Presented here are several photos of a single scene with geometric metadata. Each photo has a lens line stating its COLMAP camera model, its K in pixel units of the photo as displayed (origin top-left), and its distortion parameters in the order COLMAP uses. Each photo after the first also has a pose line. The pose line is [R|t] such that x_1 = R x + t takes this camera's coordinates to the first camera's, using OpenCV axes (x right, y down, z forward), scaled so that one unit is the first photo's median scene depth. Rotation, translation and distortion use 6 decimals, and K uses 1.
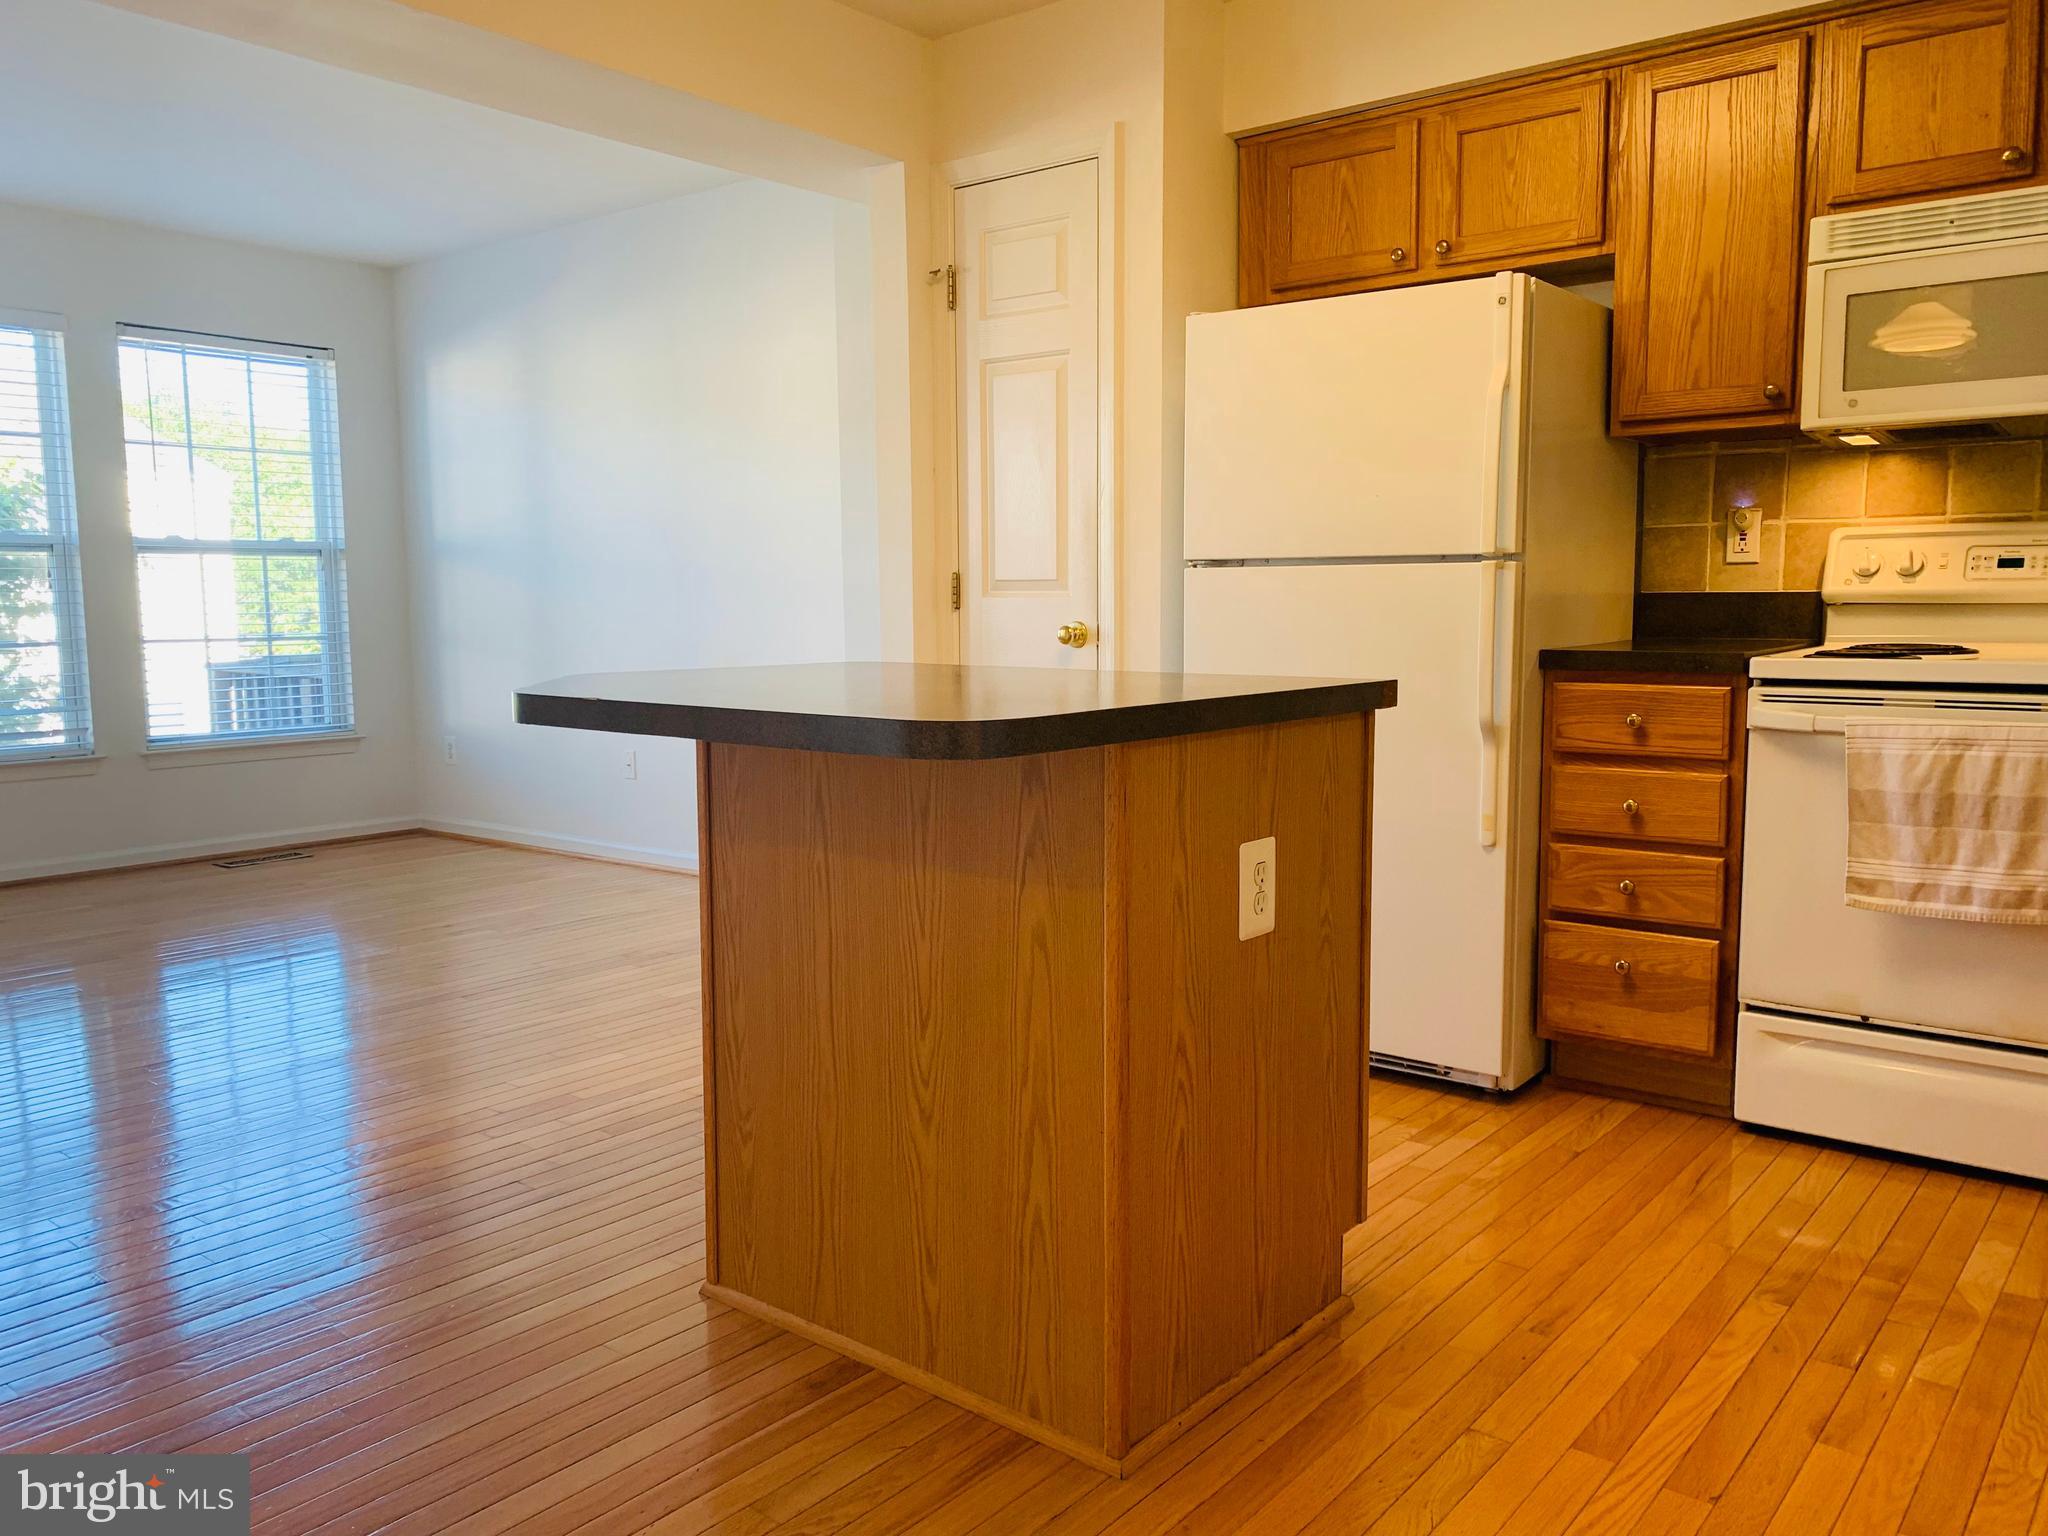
lens RADIAL K [[1567.2, 0, 1036.1], [0, 1567.2, 779.1], [0, 0, 1]] dist [0.028352, -0.022846]
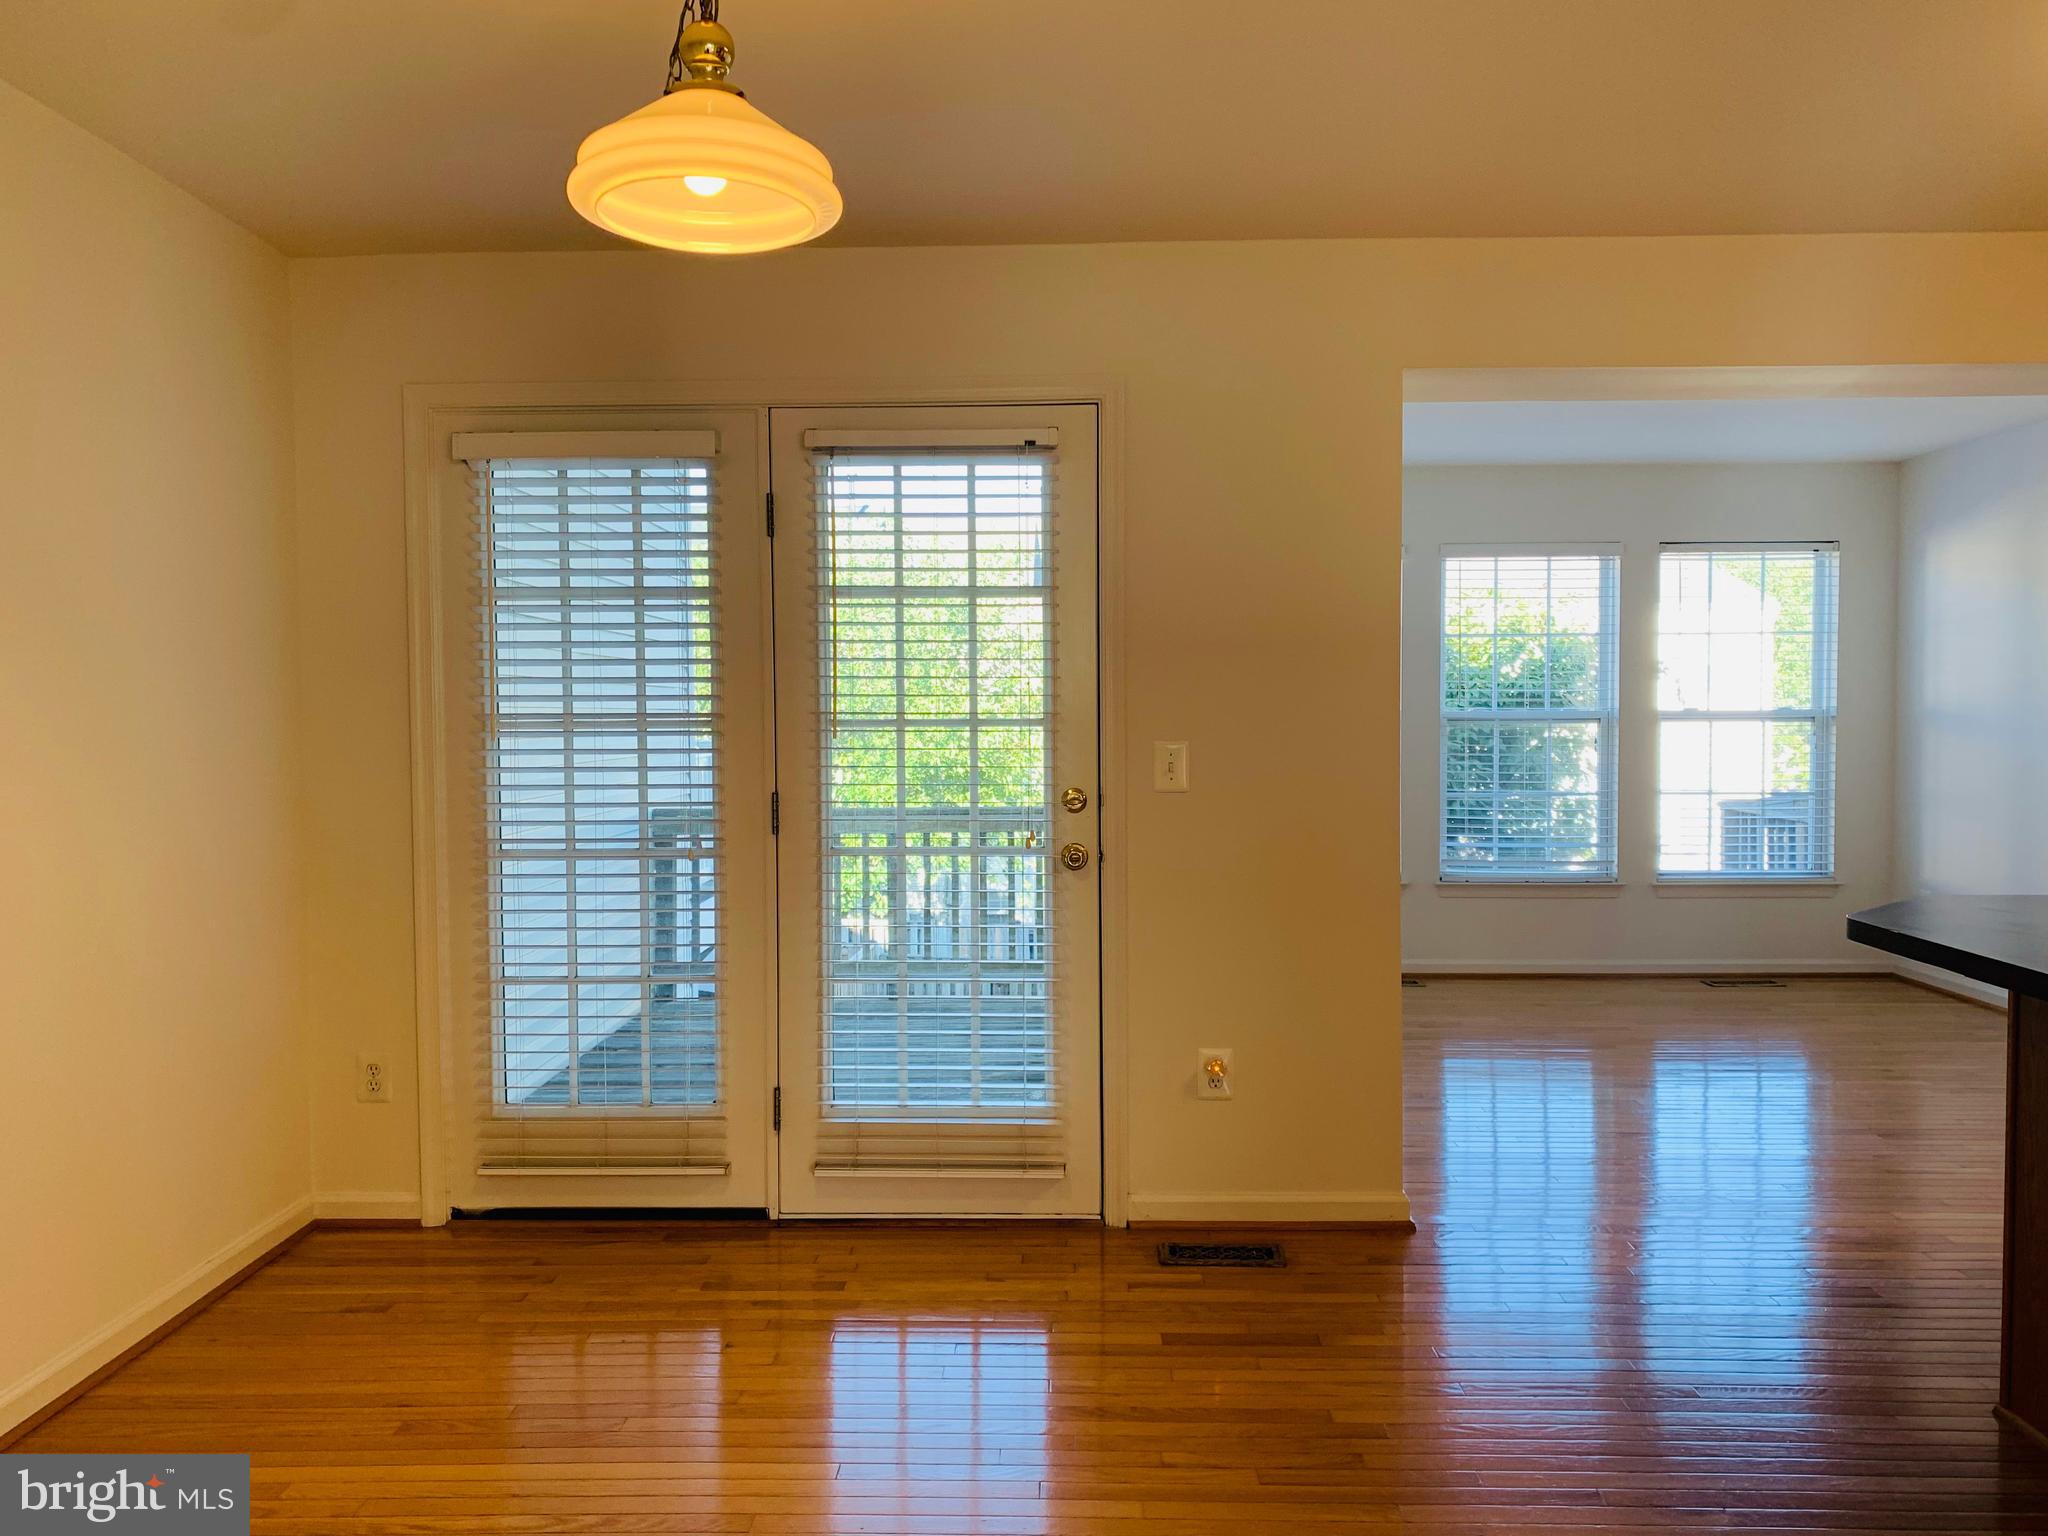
lens RADIAL K [[1567.2, 0, 940.3], [0, 1567.2, 850.4], [0, 0, 1]] dist [0.028352, -0.022846]
pose [[0.600387, 0.029895, -0.799151, 0.169893], [-0.090005, 0.995478, -0.030379, 0.089598], [0.794629, 0.090167, 0.600363, -0.373010]]
